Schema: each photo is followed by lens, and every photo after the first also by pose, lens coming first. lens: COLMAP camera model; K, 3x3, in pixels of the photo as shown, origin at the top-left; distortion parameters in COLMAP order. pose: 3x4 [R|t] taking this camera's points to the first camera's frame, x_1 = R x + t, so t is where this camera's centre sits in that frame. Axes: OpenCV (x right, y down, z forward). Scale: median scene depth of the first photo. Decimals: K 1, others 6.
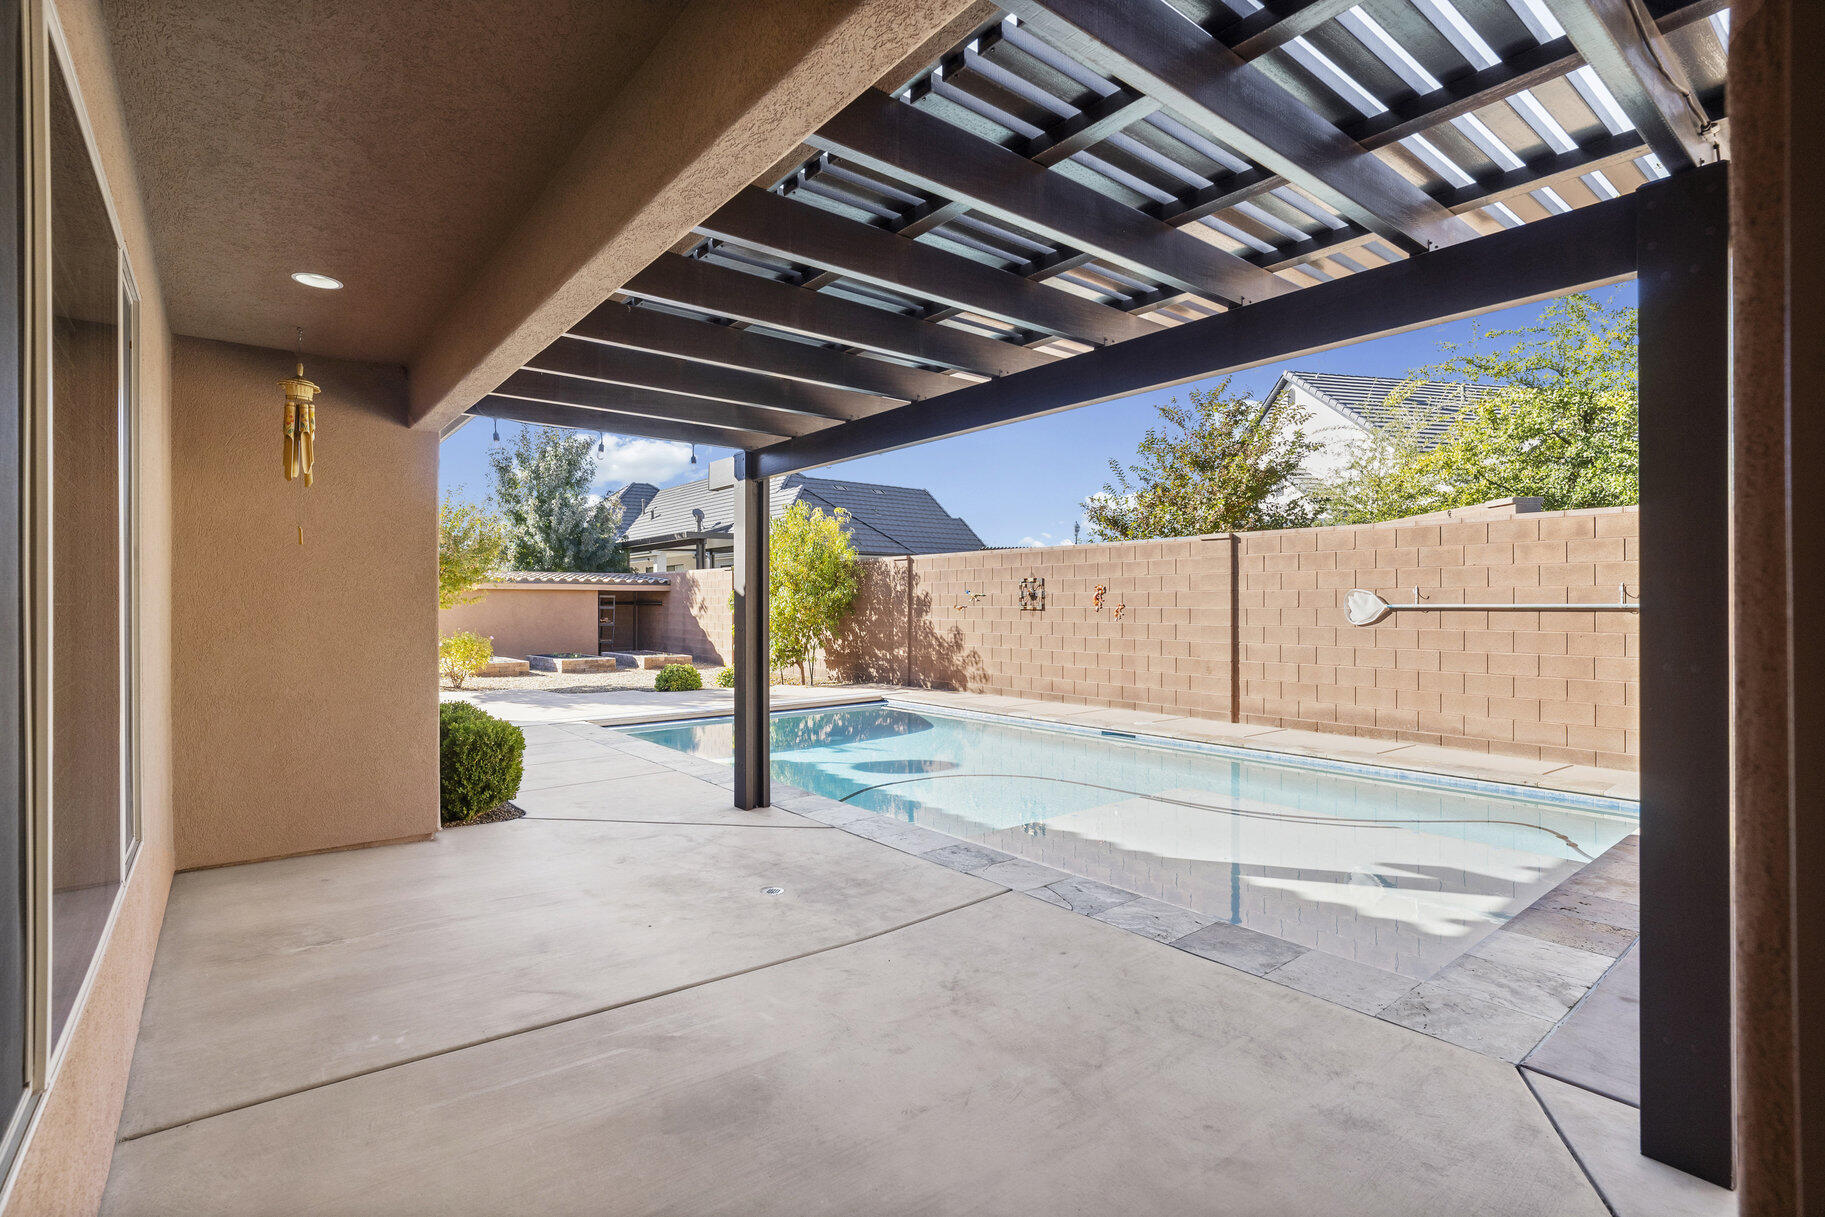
lens RADIAL K [[879.3, 0, 926.5], [0, 879.3, 572.1], [0, 0, 1]] dist [-0.002275, 0.000839]
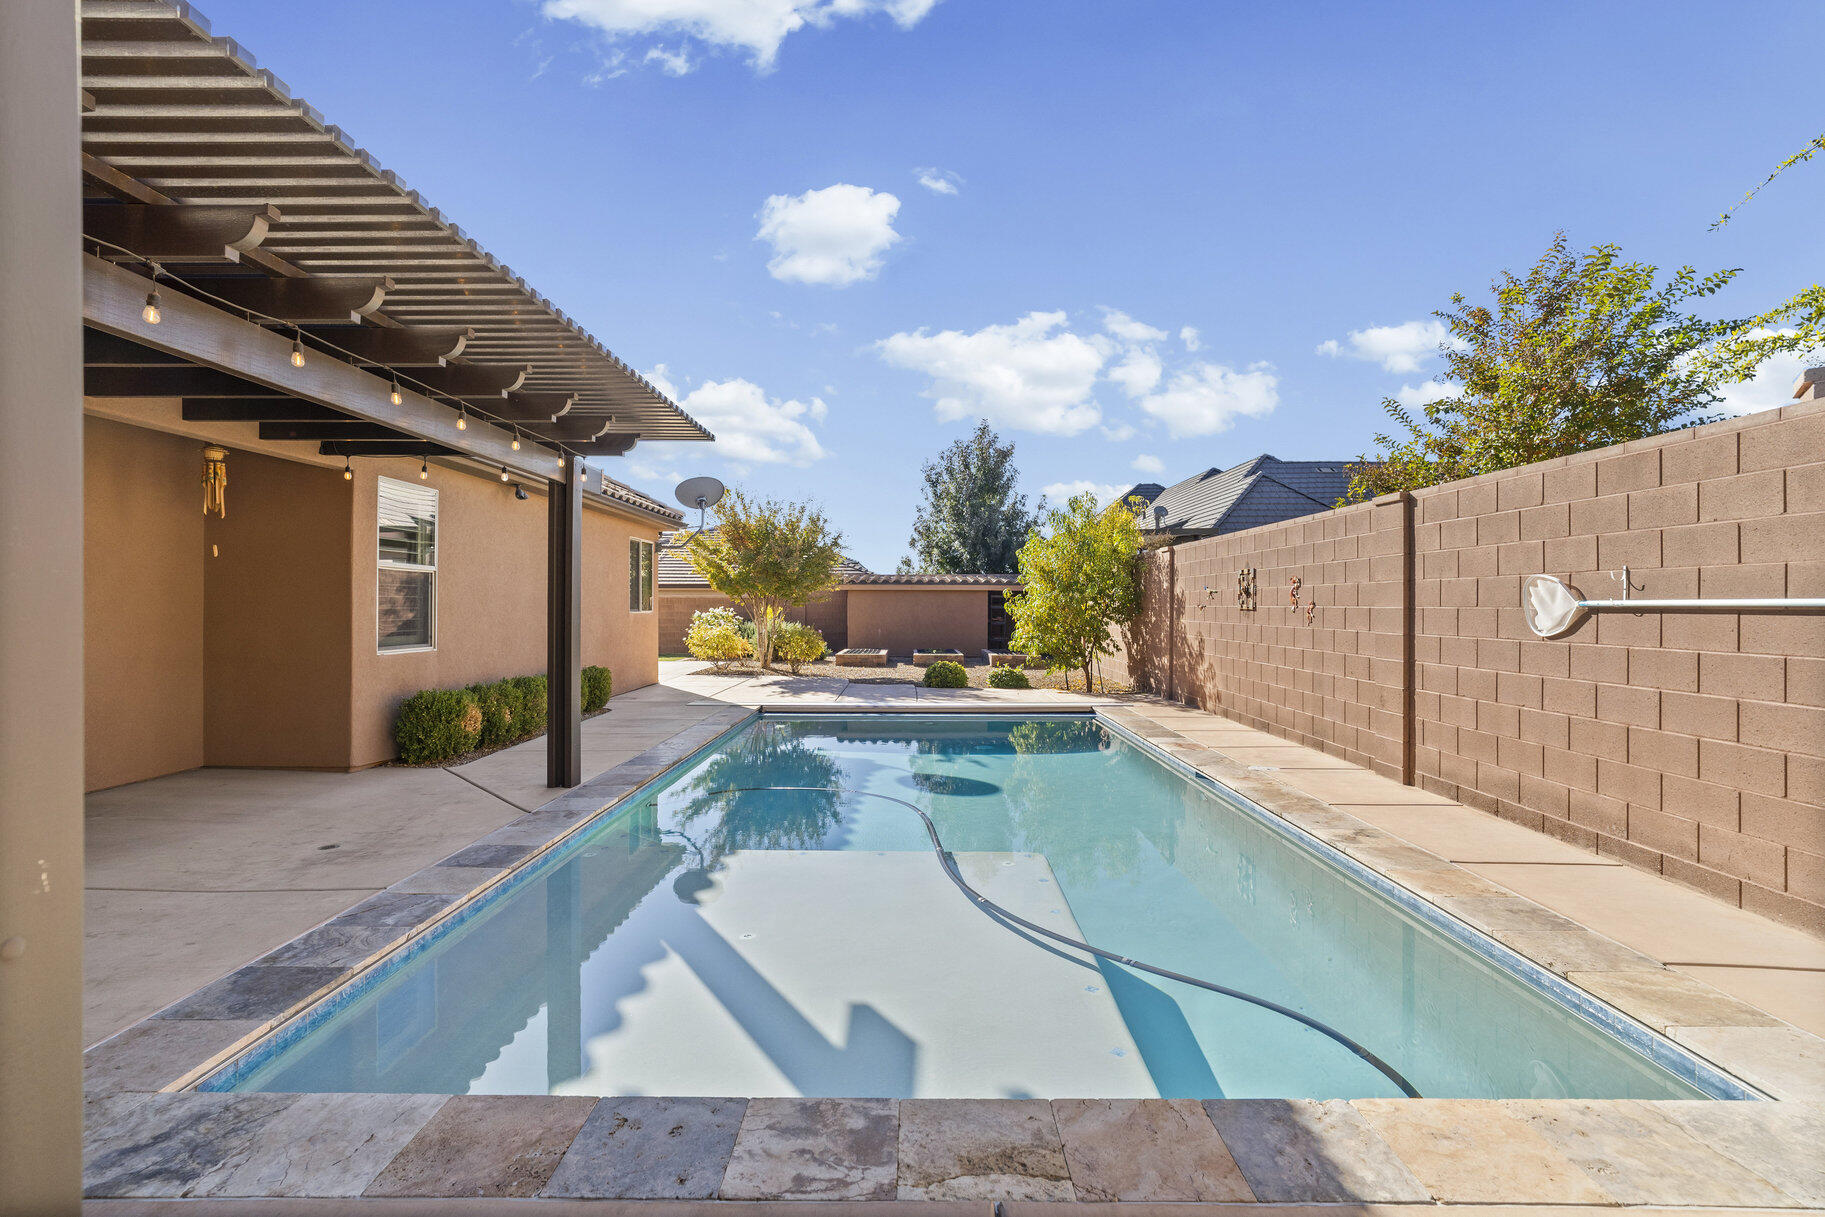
lens RADIAL K [[879.3, 0, 900.2], [0, 879.3, 598.8], [0, 0, 1]] dist [-0.002275, 0.000839]
pose [[0.762994, 0.000785, -0.646405, 0.391110], [0.016660, 0.999643, 0.020879, 0.011750], [0.646191, -0.026700, 0.762709, 0.218901]]
